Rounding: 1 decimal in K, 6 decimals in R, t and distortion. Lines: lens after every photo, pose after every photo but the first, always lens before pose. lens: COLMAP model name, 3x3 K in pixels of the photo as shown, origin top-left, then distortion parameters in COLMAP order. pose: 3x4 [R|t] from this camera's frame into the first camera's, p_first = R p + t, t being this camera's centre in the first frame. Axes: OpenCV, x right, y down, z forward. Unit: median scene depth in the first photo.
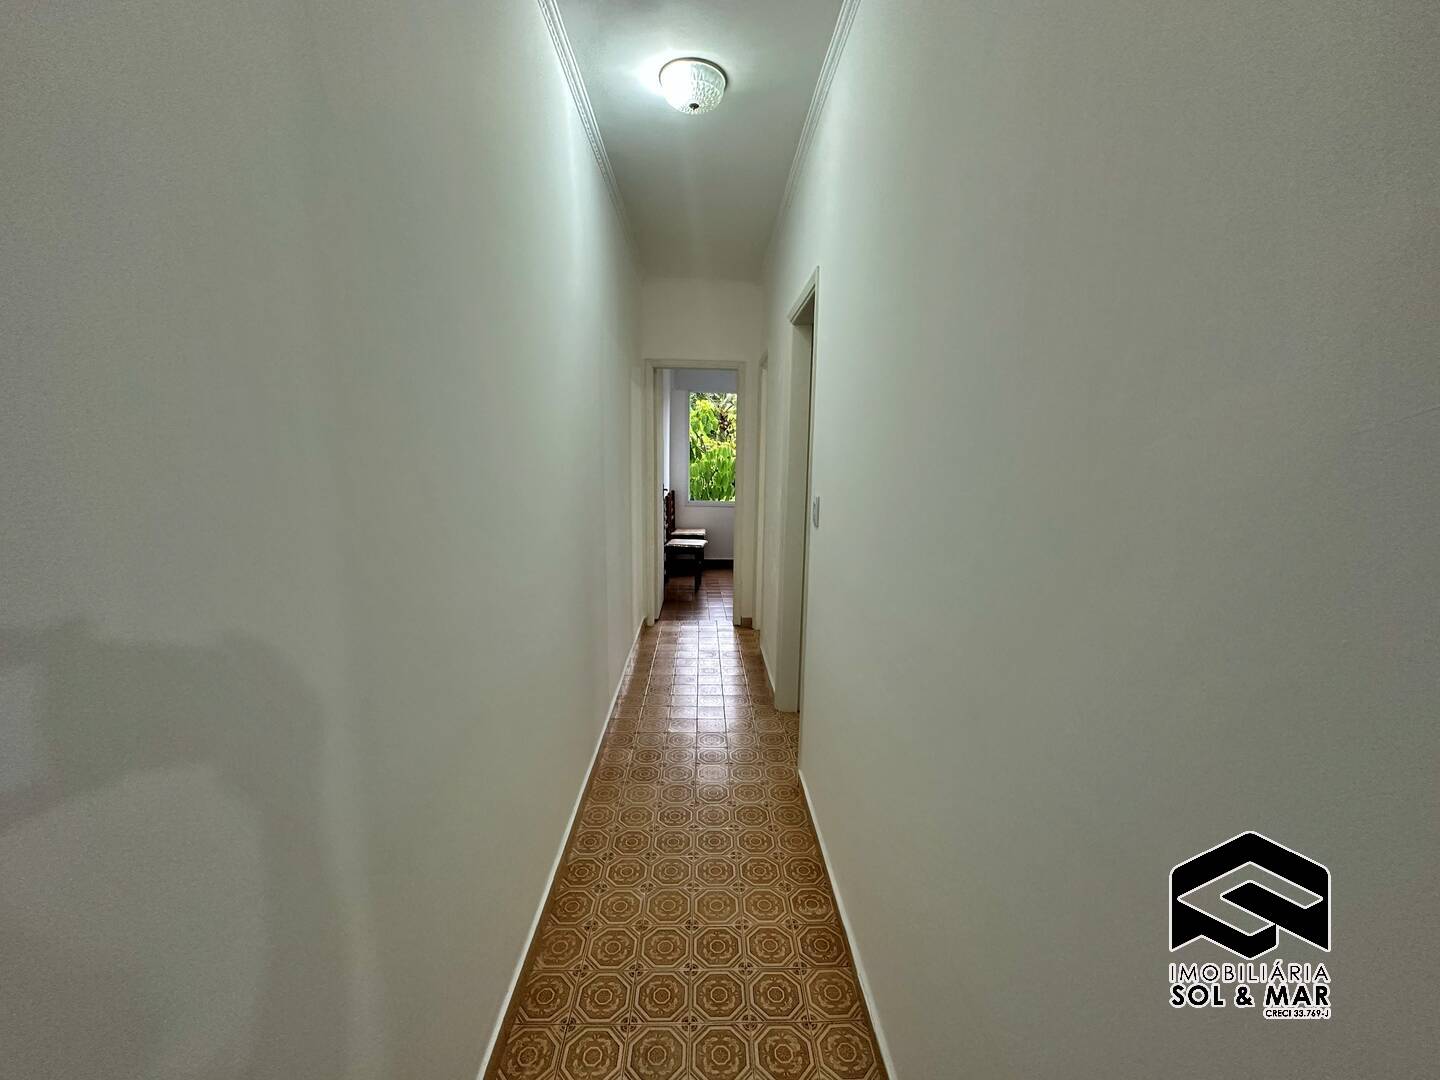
lens RADIAL K [[573.4, 0, 721.0], [0, 573.4, 541.1], [0, 0, 1]] dist [-0.001258, -0.000082]
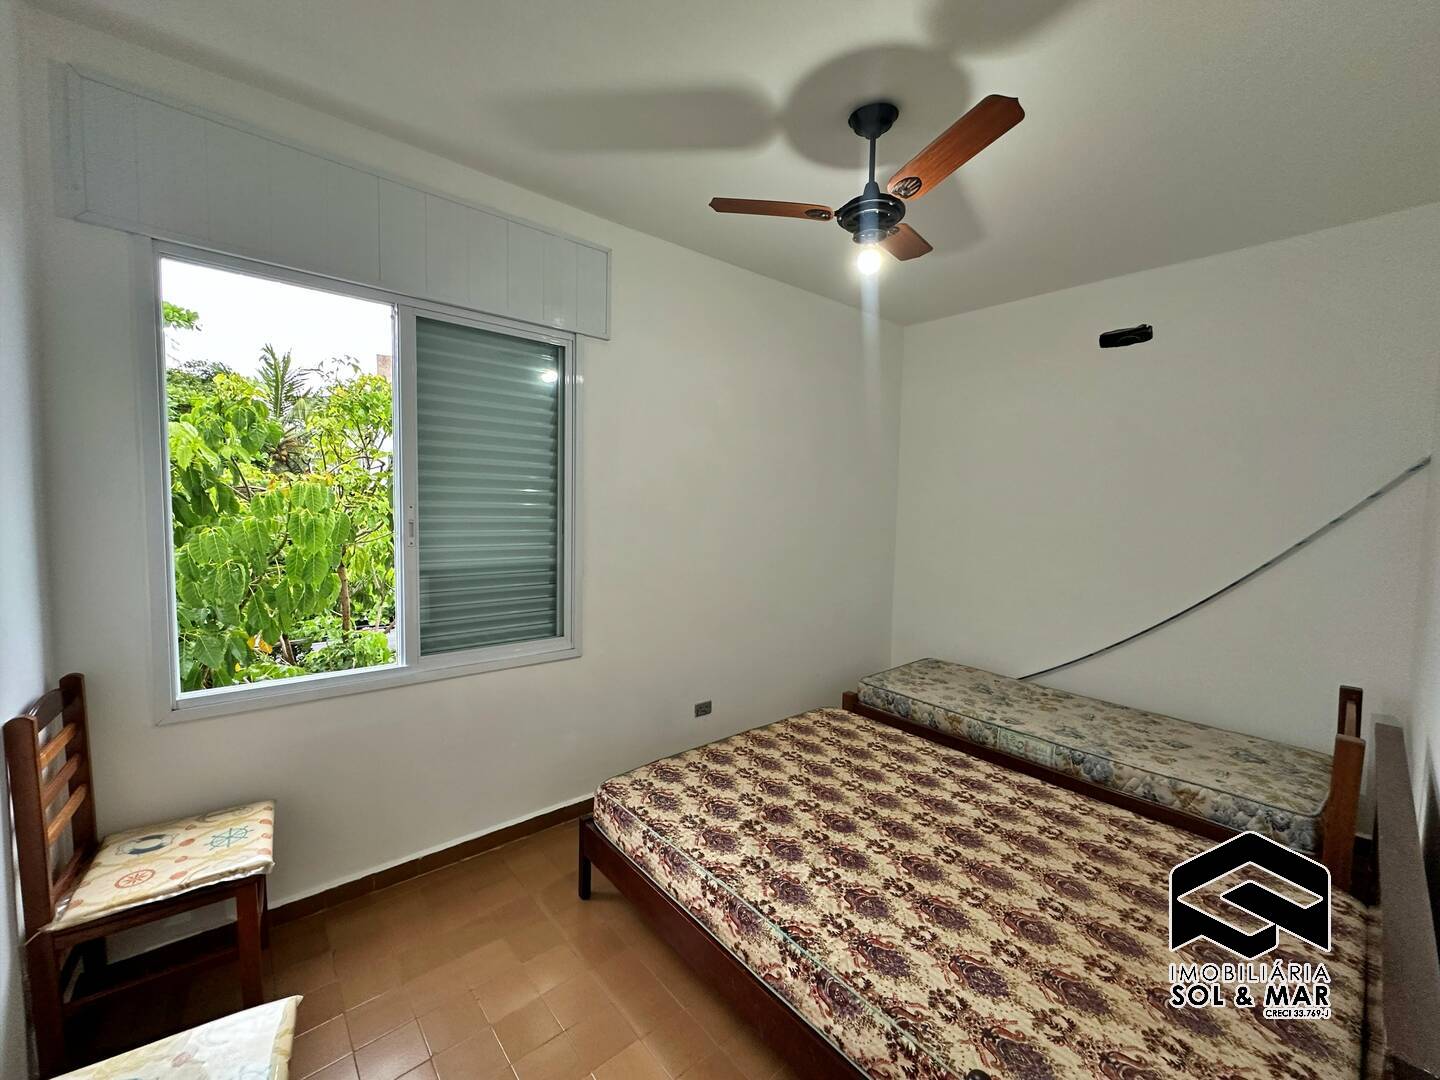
lens RADIAL K [[575.6, 0, 773.3], [0, 575.6, 542.2], [0, 0, 1]] dist [-0.001220, -0.000072]
pose [[0.757644, -0.038559, 0.651528, -0.012365], [0.087569, 0.995233, -0.042931, -0.072042], [-0.646766, 0.089580, 0.757409, 0.442694]]
